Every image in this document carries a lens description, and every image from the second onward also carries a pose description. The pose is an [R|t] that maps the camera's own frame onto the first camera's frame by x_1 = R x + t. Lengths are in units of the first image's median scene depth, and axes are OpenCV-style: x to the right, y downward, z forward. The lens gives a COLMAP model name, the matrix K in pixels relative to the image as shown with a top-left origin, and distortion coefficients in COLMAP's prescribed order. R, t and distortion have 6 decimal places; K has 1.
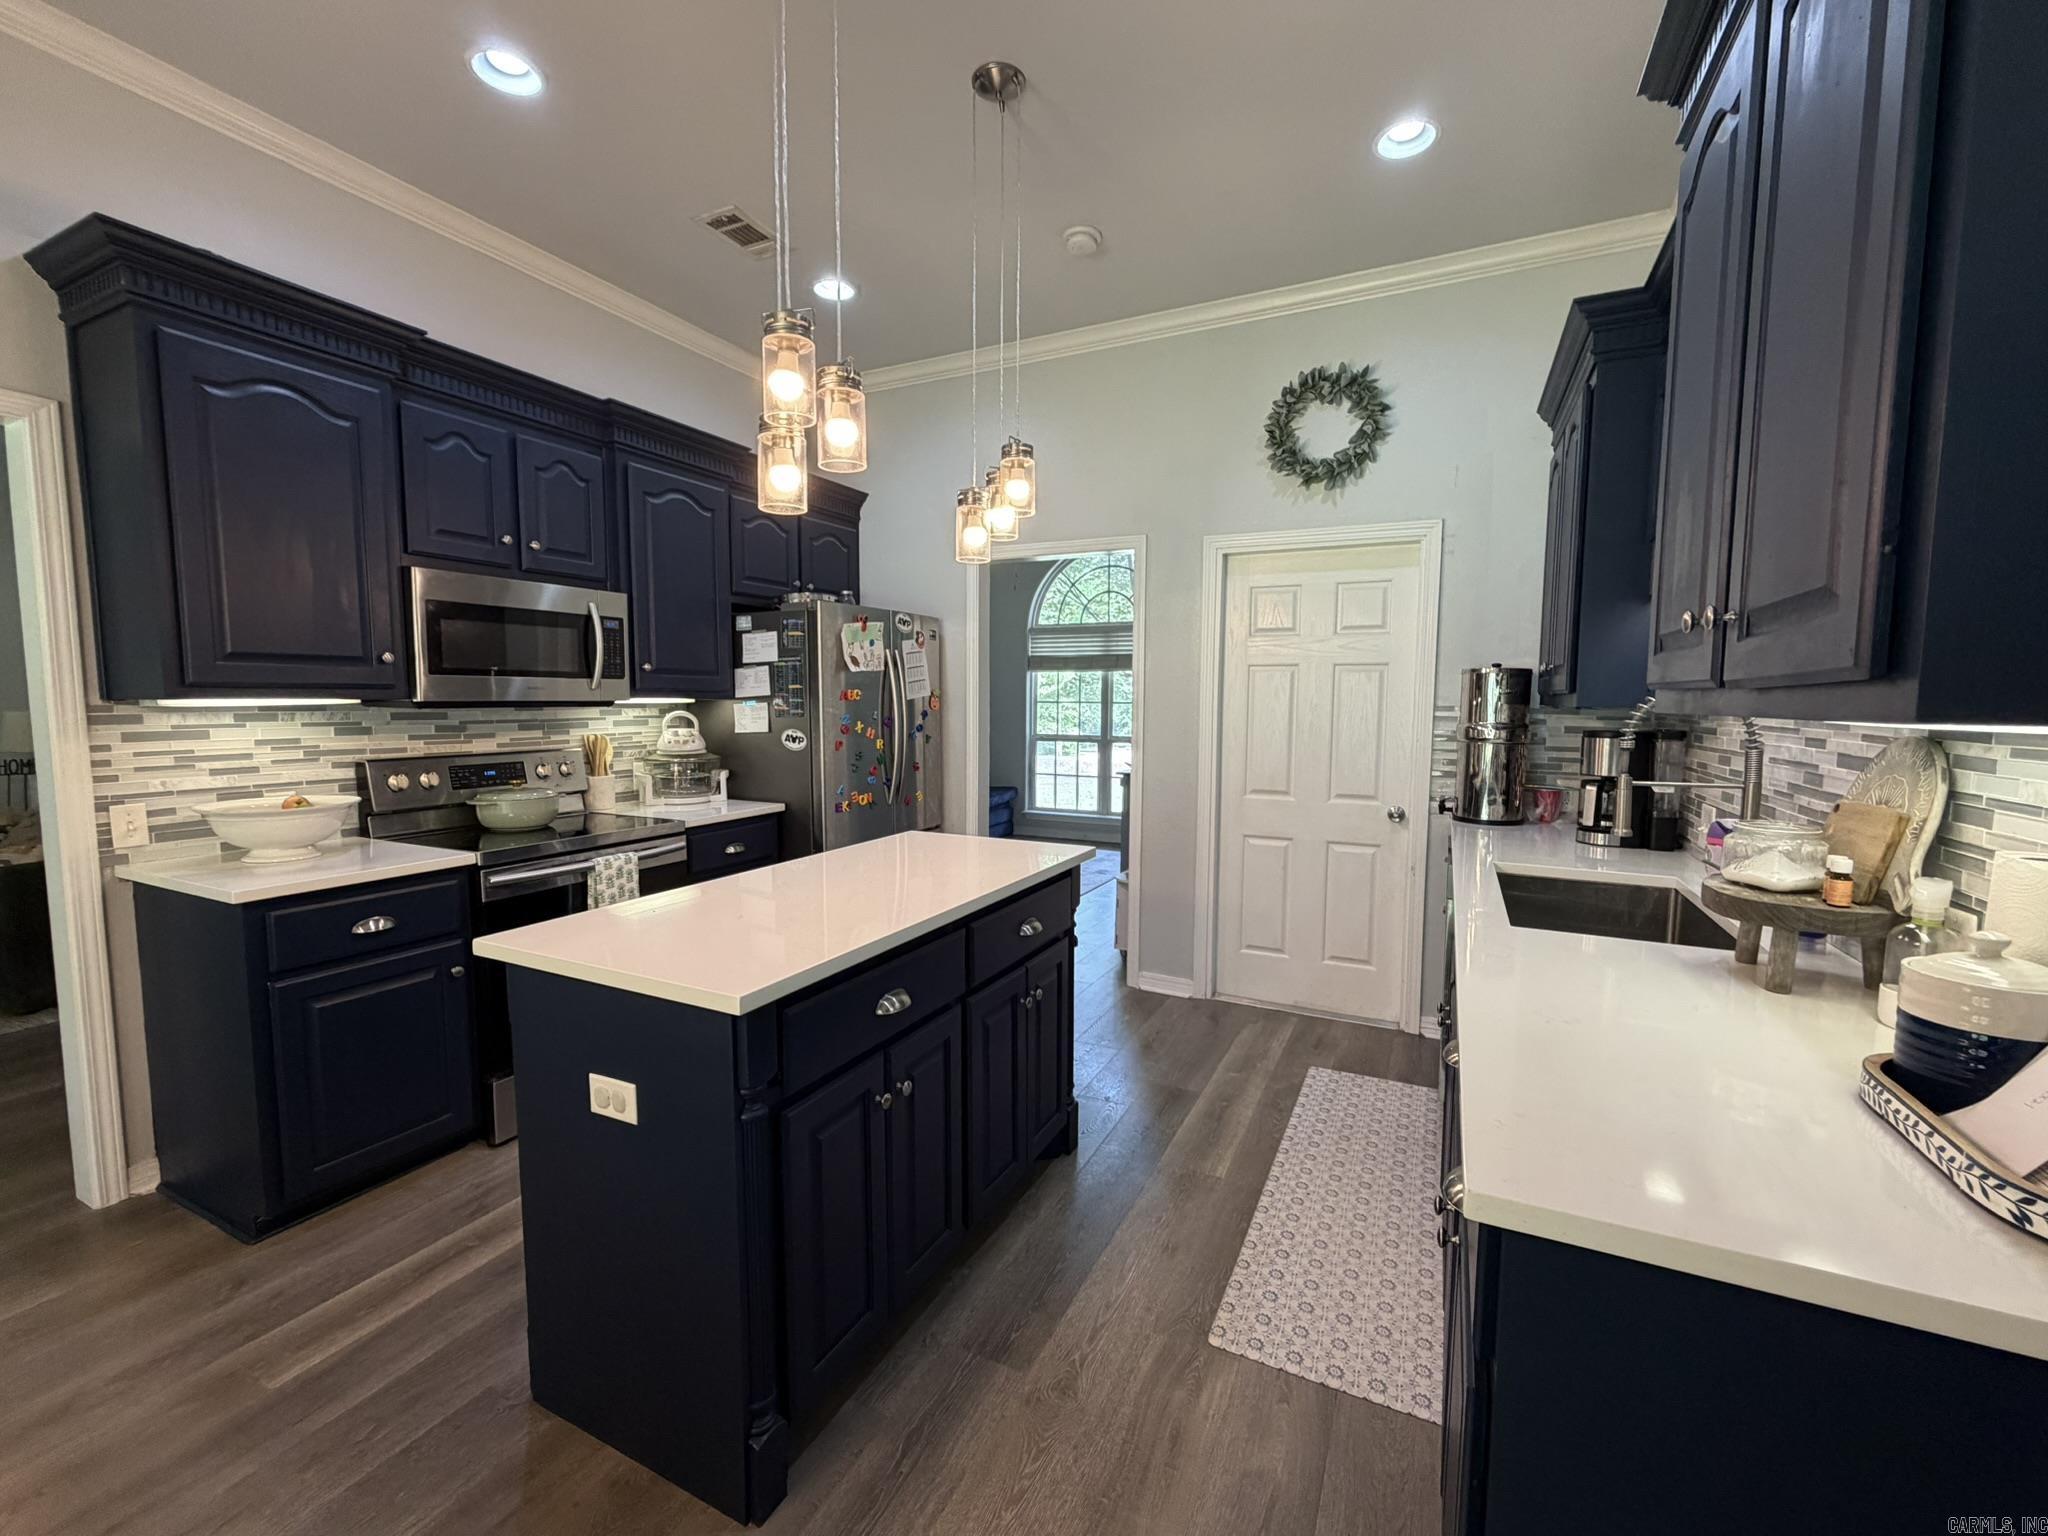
lens RADIAL K [[814.3, 0, 1018.5], [0, 814.3, 769.9], [0, 0, 1]] dist [0.000154, 0.000604]
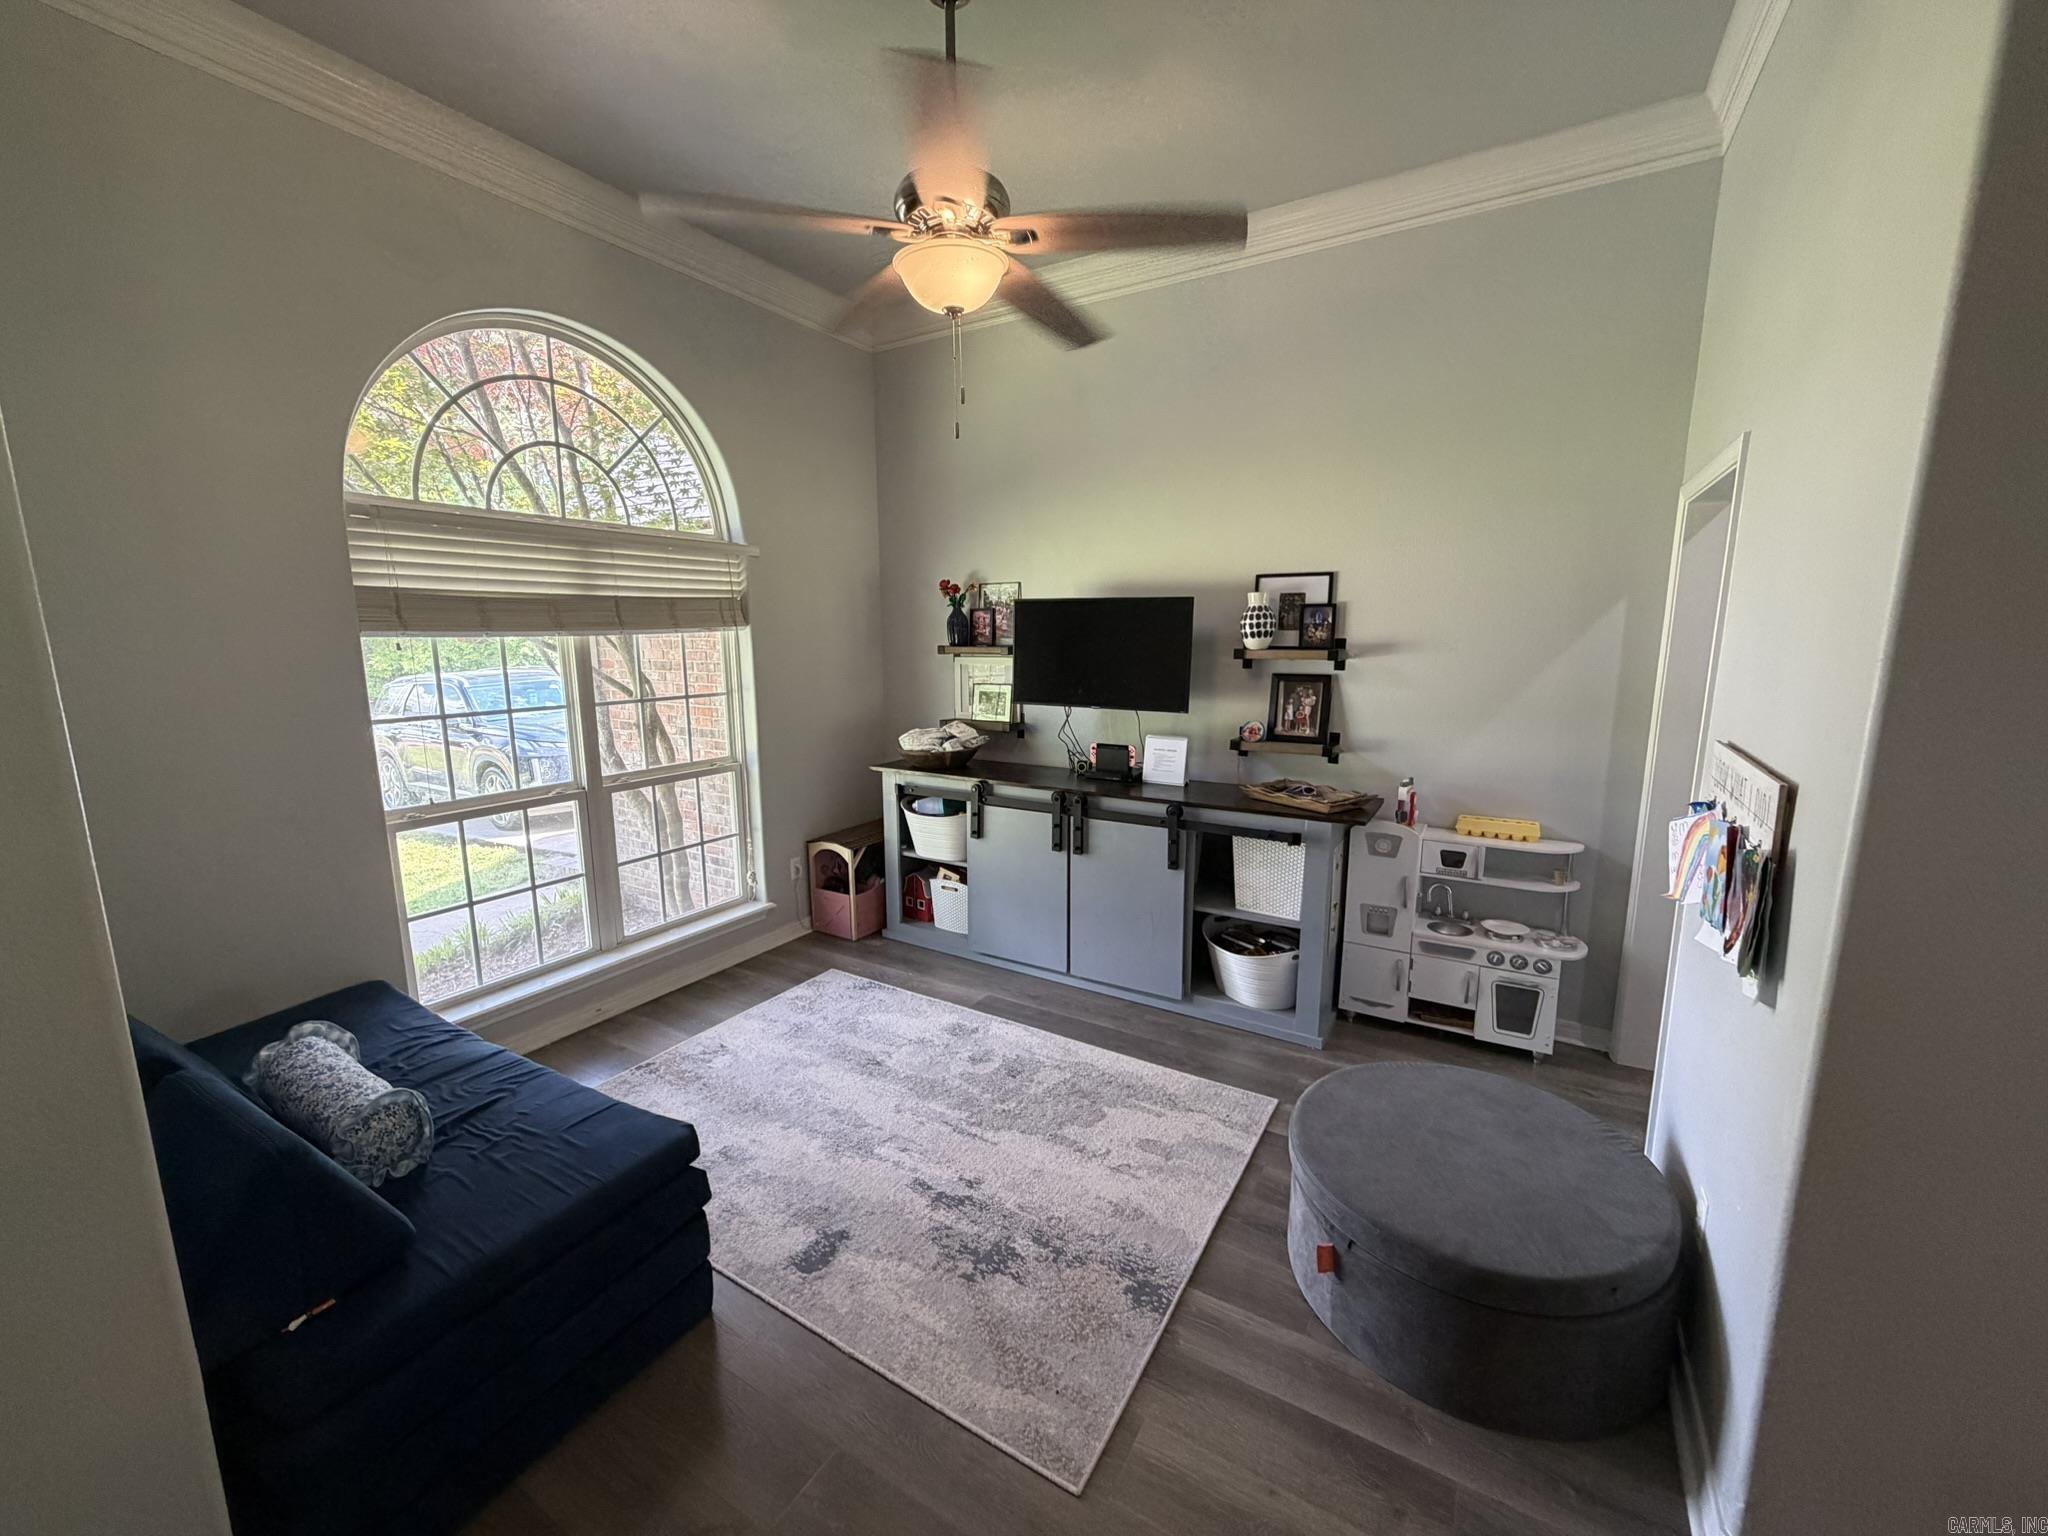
lens RADIAL K [[814.3, 0, 1018.5], [0, 814.3, 769.9], [0, 0, 1]] dist [0.000154, 0.000604]
pose [[0.072773, -0.176600, 0.981589, -0.308415], [0.086696, 0.981593, 0.170173, -0.101200], [-0.993573, 0.072716, 0.086744, 0.718444]]
